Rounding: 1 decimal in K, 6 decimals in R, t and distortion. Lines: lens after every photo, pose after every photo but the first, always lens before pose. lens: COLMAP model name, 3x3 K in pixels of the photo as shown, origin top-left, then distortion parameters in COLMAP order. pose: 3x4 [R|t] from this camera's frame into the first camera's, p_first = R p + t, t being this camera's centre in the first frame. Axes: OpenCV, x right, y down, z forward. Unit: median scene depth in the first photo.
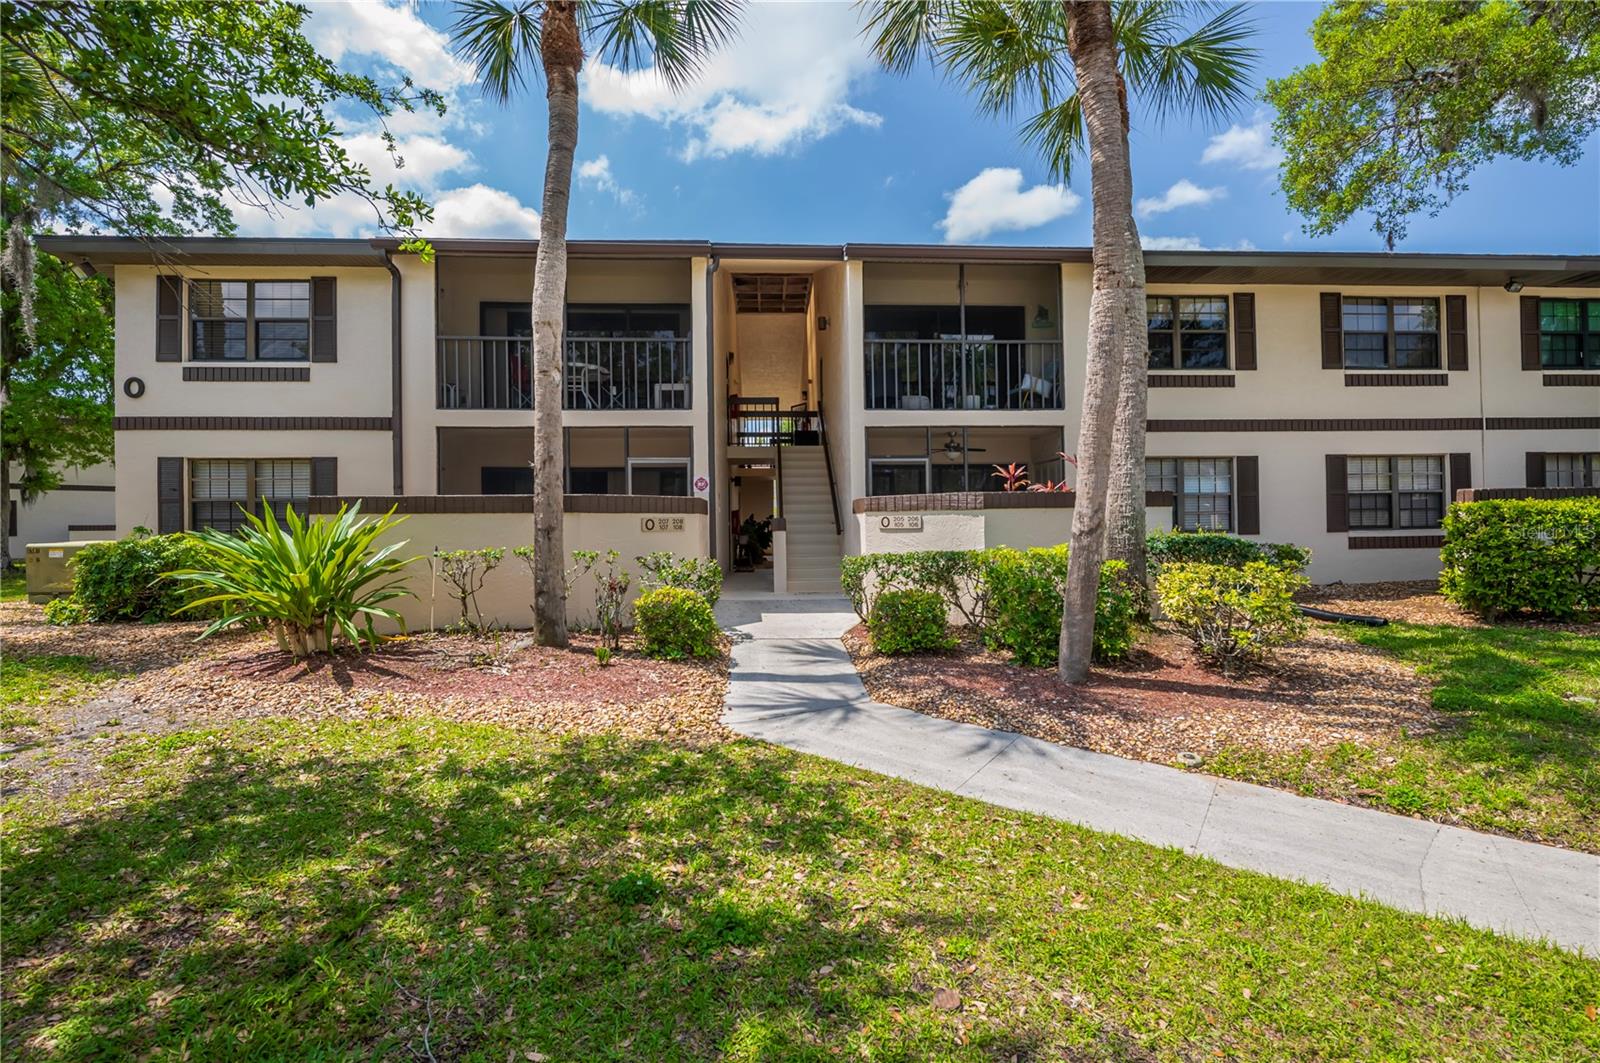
lens RADIAL K [[718.3, 0, 801.5], [0, 718.3, 528.6], [0, 0, 1]] dist [-0.011587, 0.000213]
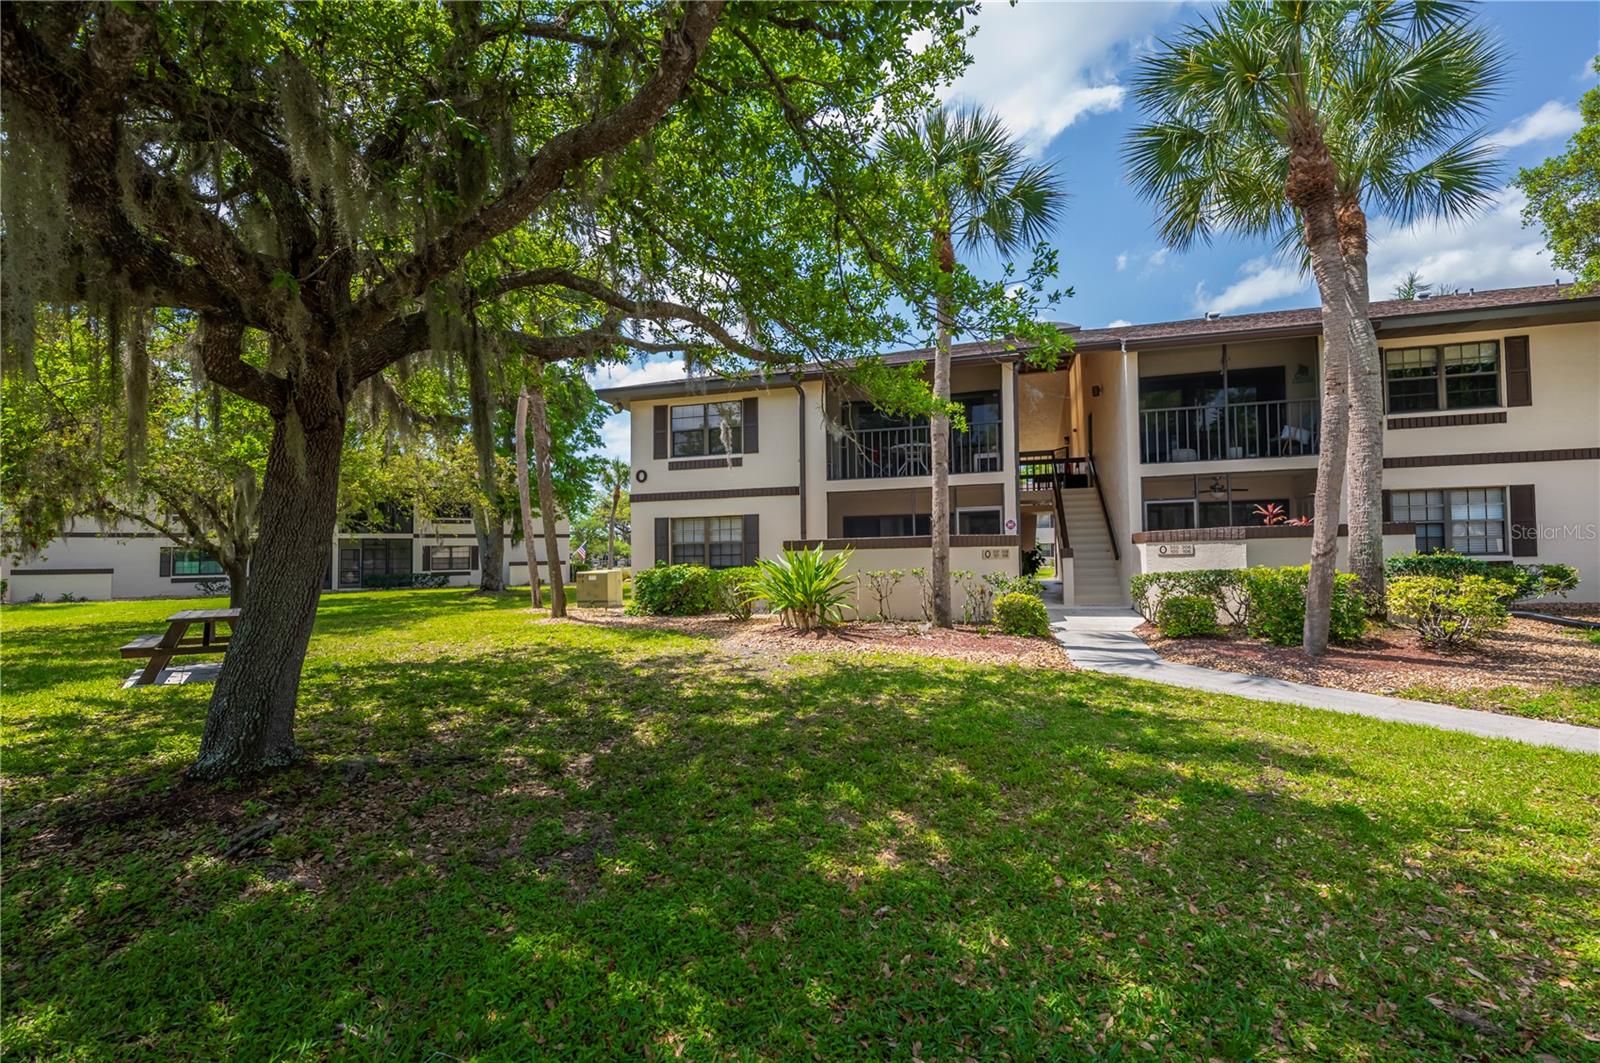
lens RADIAL K [[729.0, 0, 751.2], [0, 729.0, 565.2], [0, 0, 1]] dist [-0.024784, 0.000118]
pose [[0.936360, -0.008980, -0.350926, -0.118603], [0.011201, 0.999928, 0.004299, 0.004390], [0.350863, -0.007956, 0.936393, -0.495901]]
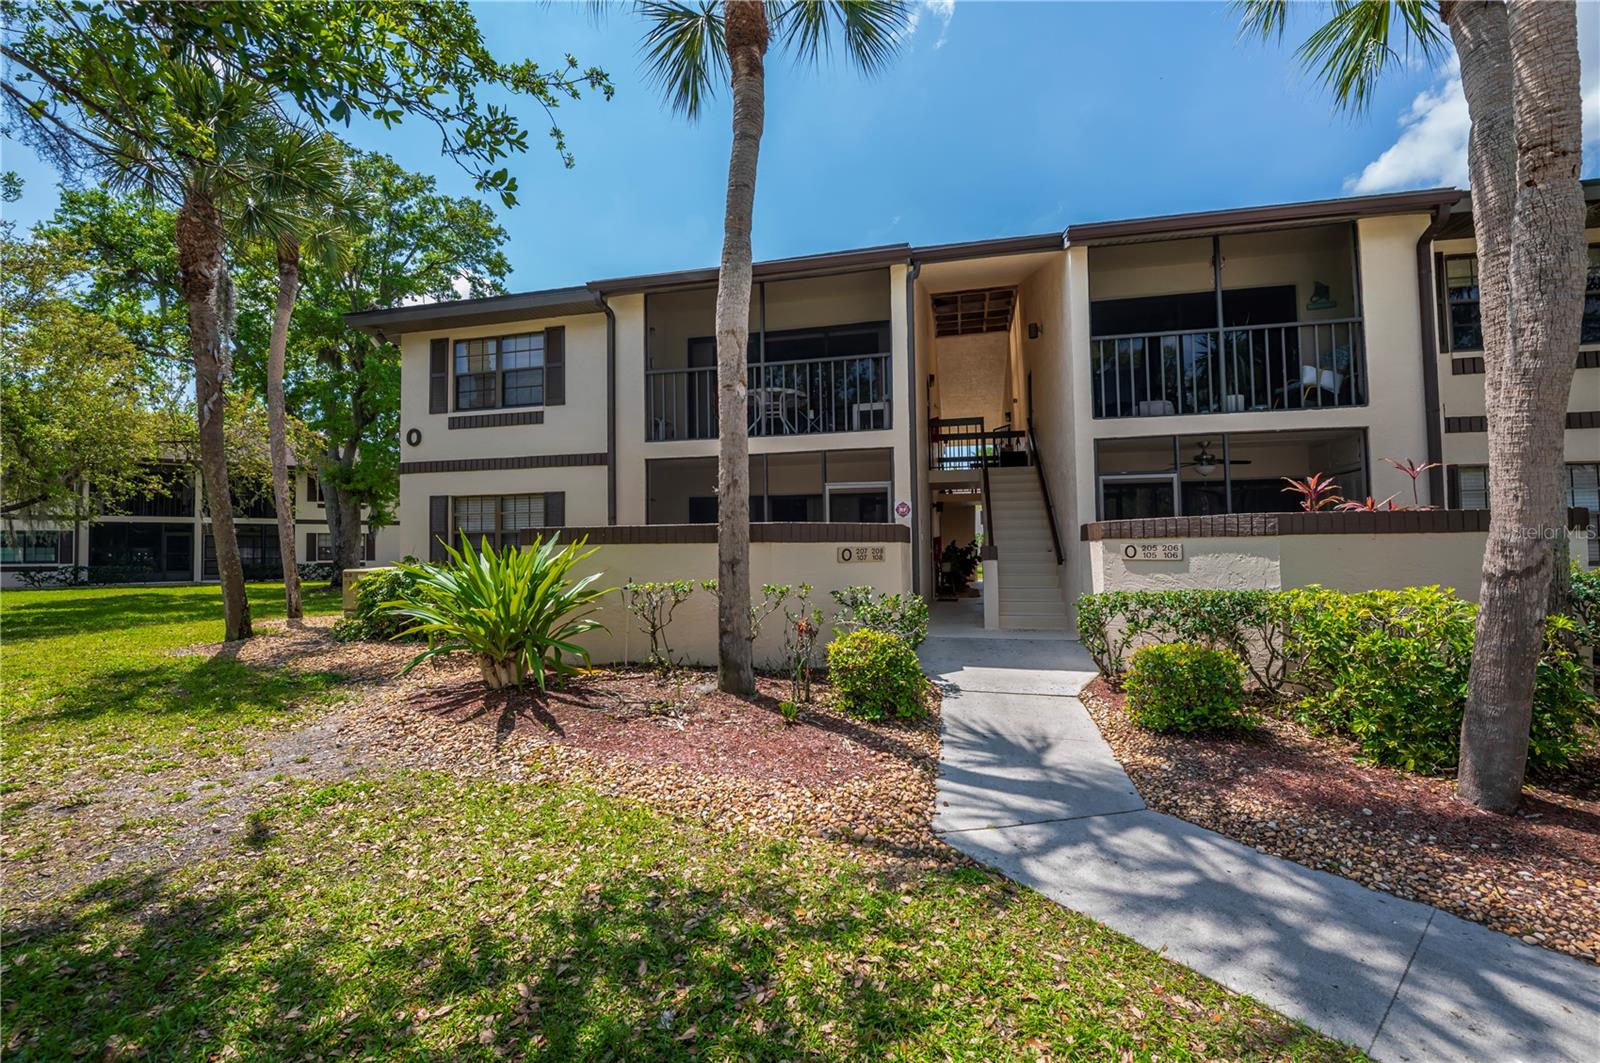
lens RADIAL K [[651.1, 0, 798.9], [0, 651.1, 534.7], [0, 0, 1]] dist [-0.013444, -0.000122]
pose [[0.957471, -0.007928, -0.288422, -0.026913], [0.000195, 0.999640, -0.026828, -0.007642], [0.288531, 0.025630, 0.957127, 0.166017]]
